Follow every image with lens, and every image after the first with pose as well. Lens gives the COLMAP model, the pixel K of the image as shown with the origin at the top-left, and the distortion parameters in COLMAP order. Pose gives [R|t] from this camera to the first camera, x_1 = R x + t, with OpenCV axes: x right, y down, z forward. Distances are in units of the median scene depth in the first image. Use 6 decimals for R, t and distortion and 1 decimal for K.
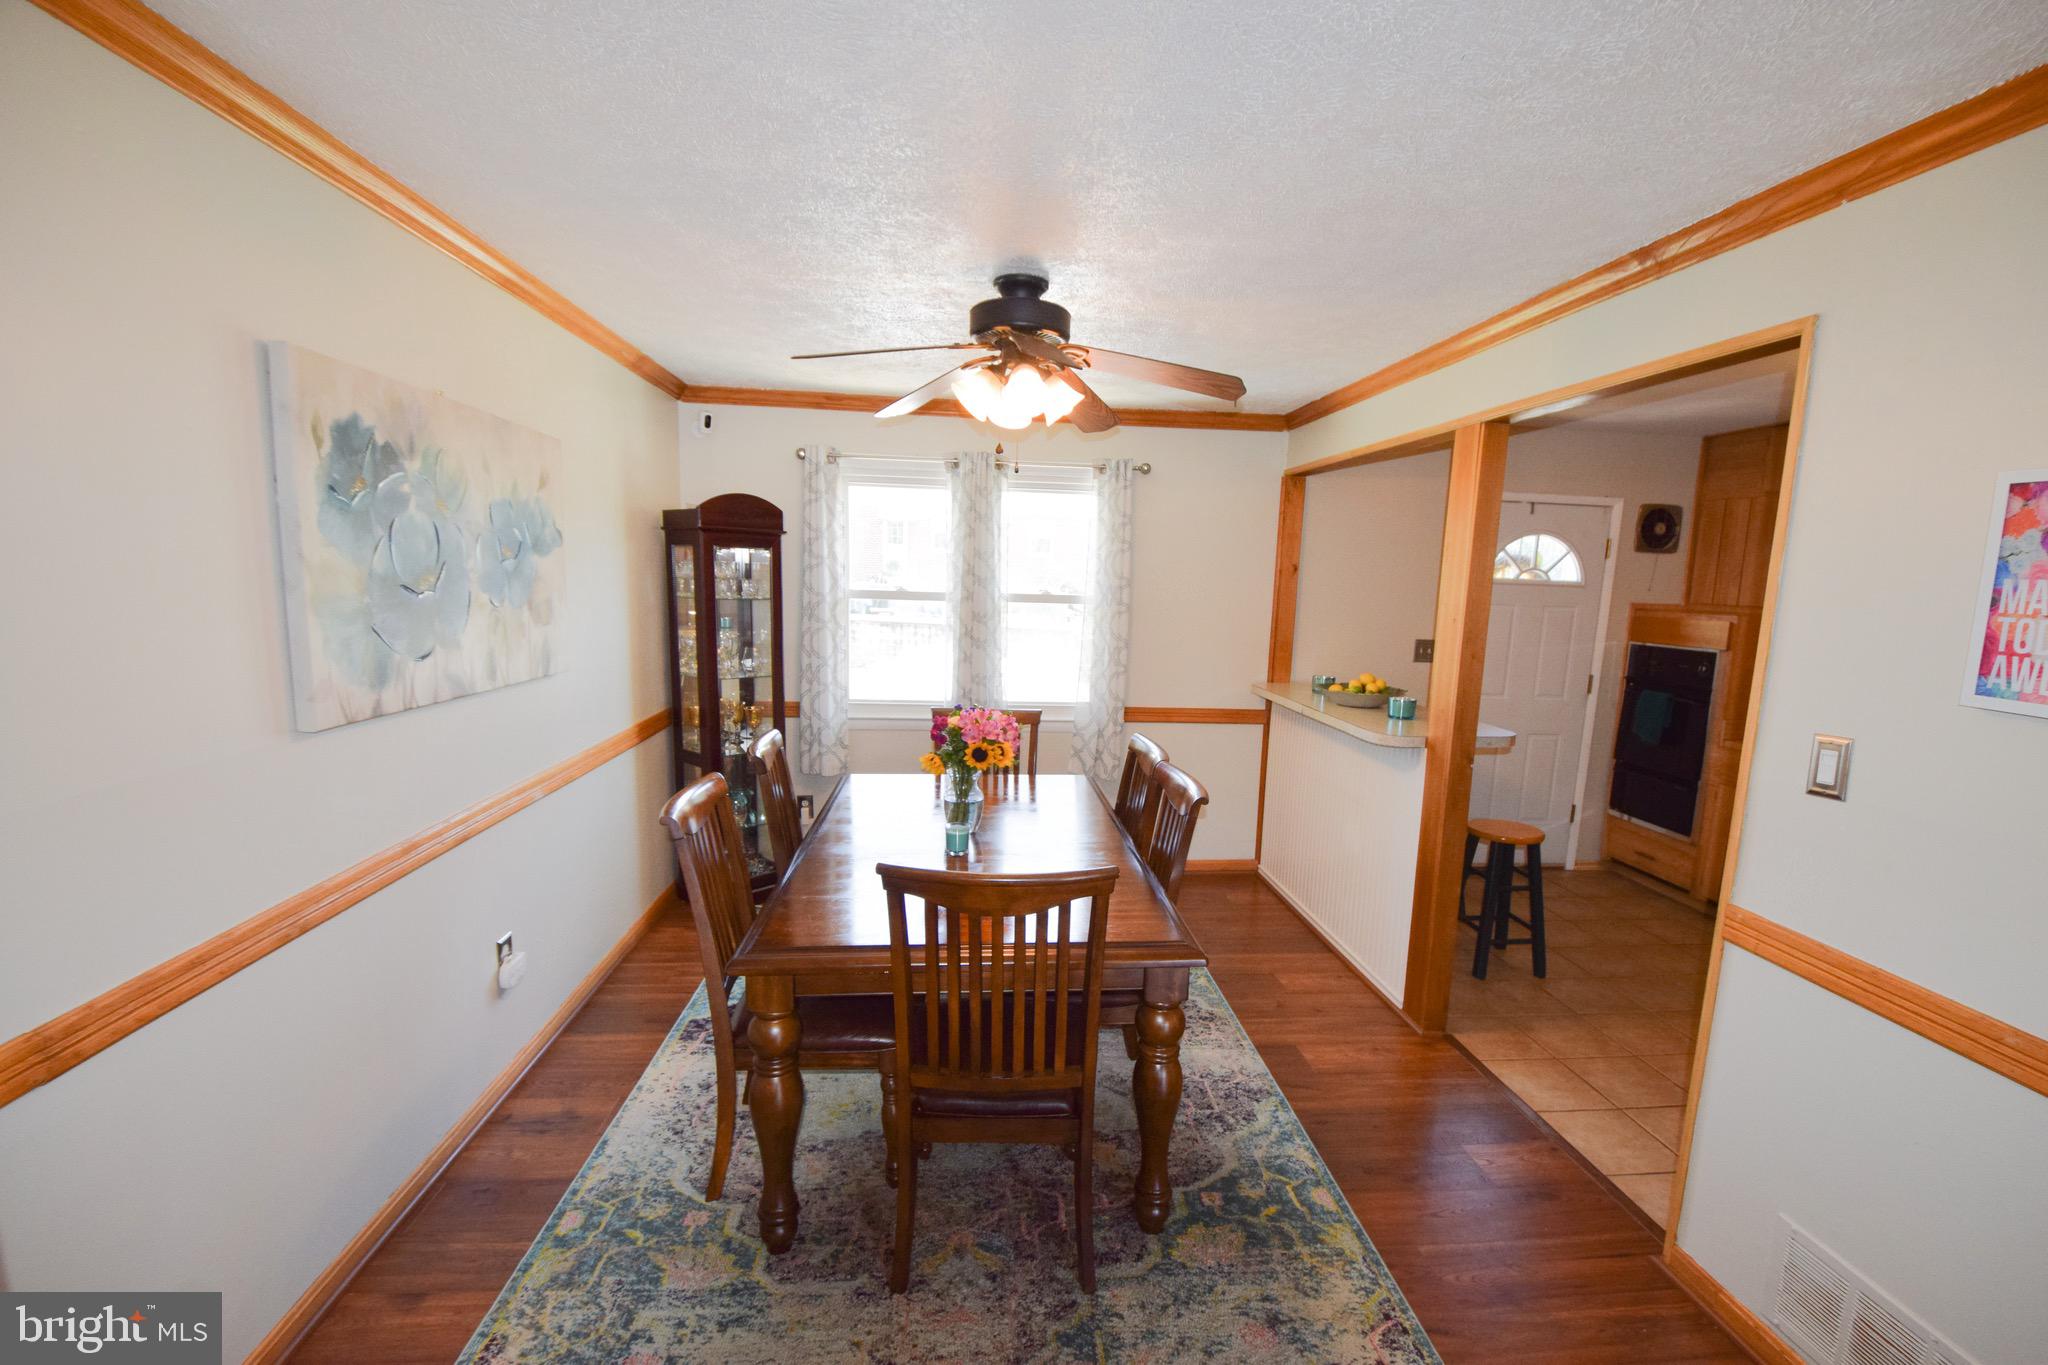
lens RADIAL K [[902.1, 0, 1040.3], [0, 902.1, 721.9], [0, 0, 1]] dist [0.002337, -0.016501]
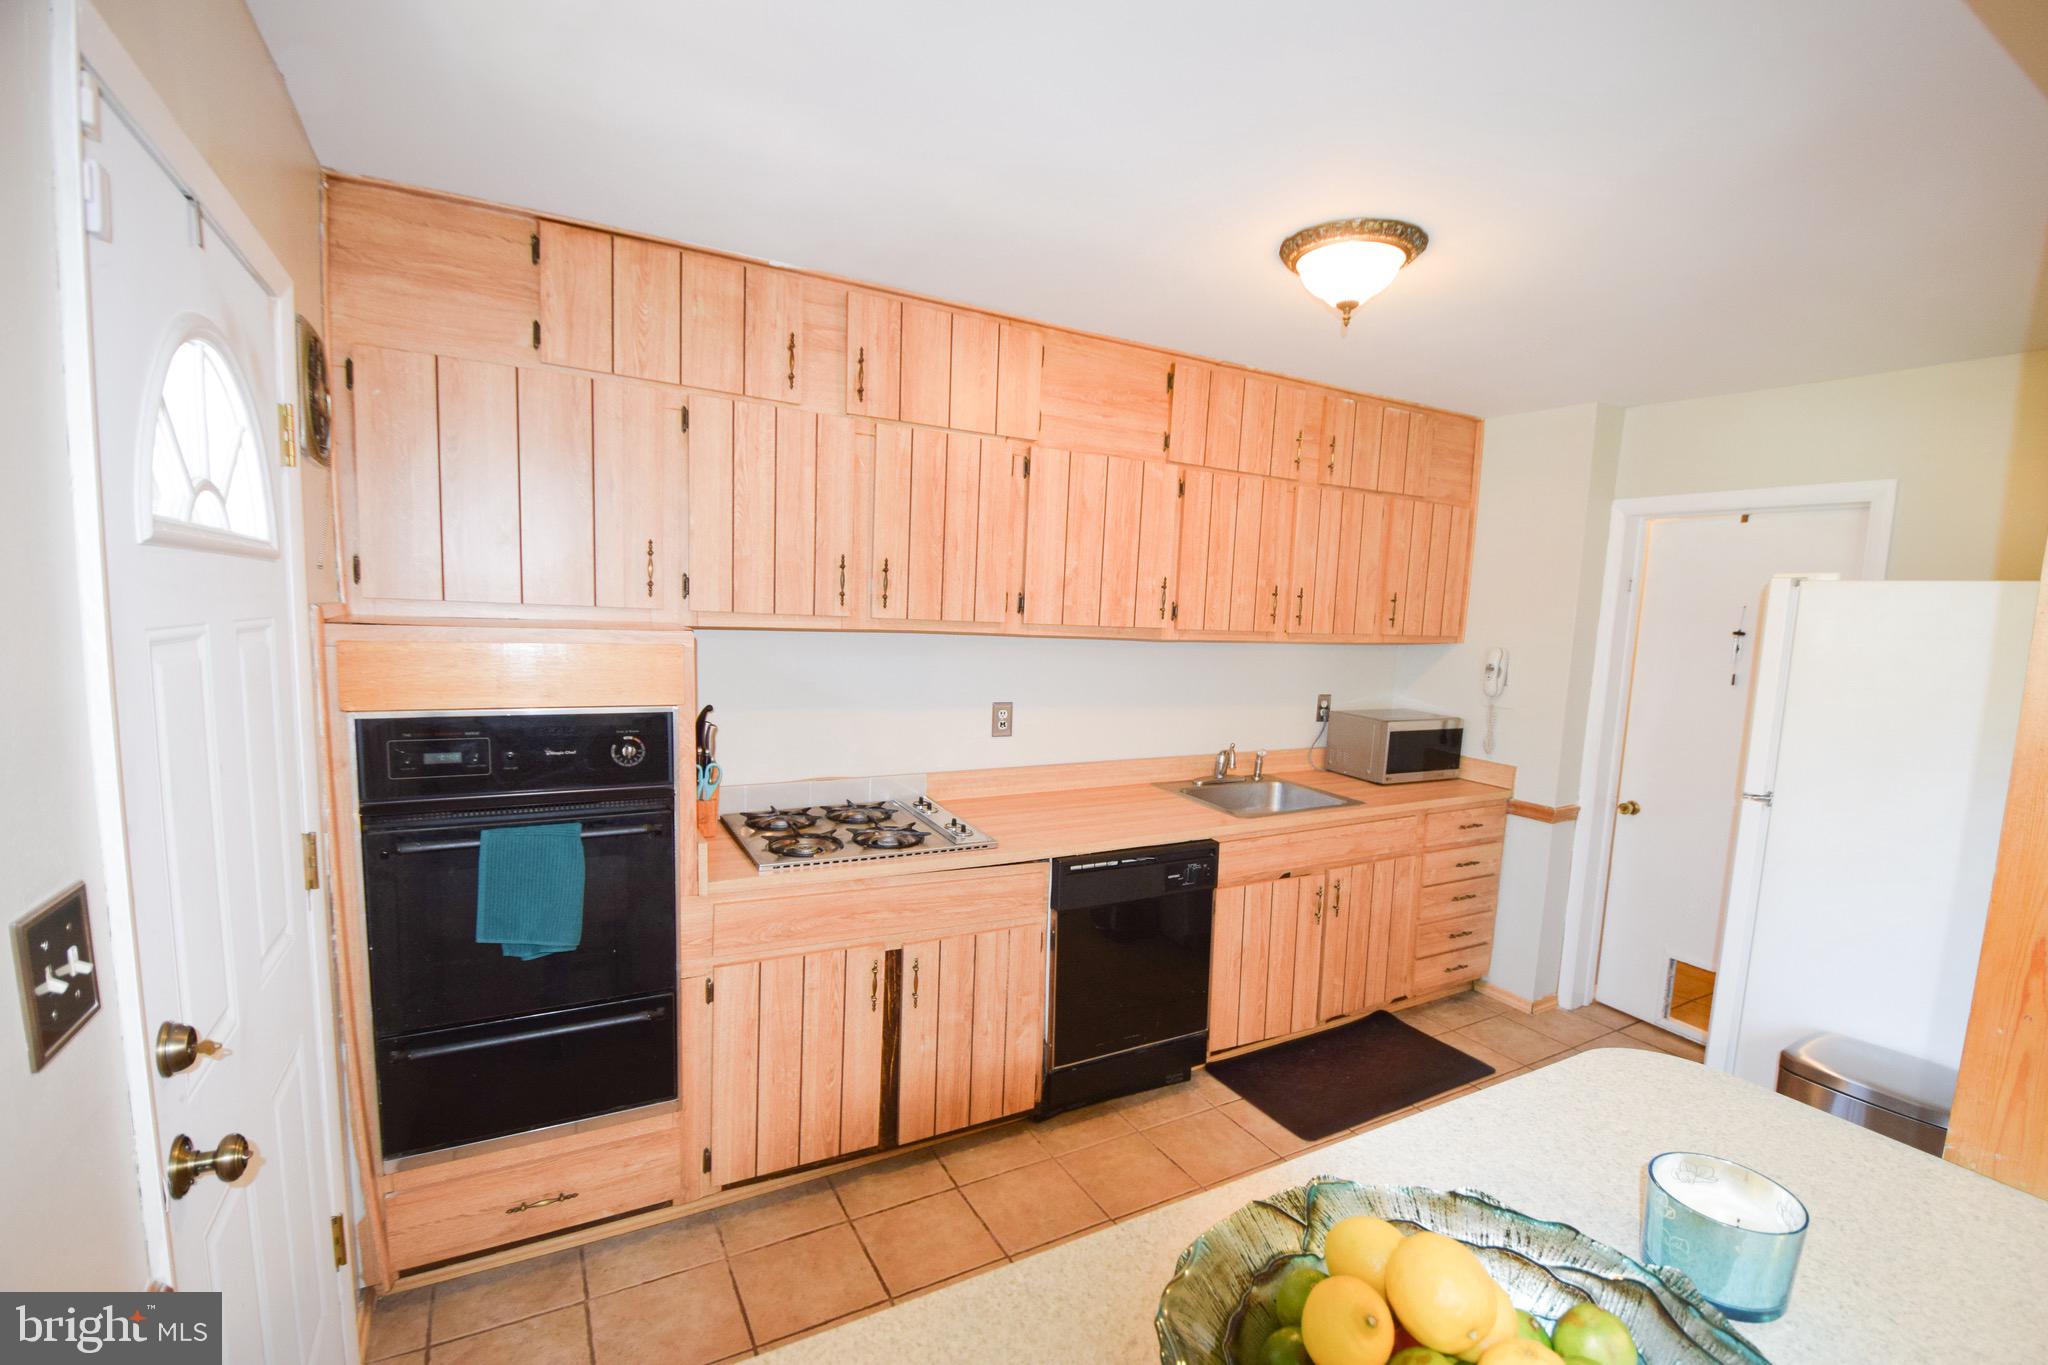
lens RADIAL K [[902.1, 0, 1039.1], [0, 902.1, 724.2], [0, 0, 1]] dist [0.002337, -0.016501]
pose [[-0.419208, -0.157420, 0.894139, 0.250103], [0.095660, 0.971712, 0.215926, -0.150124], [-0.902837, 0.176051, -0.392291, 0.991332]]
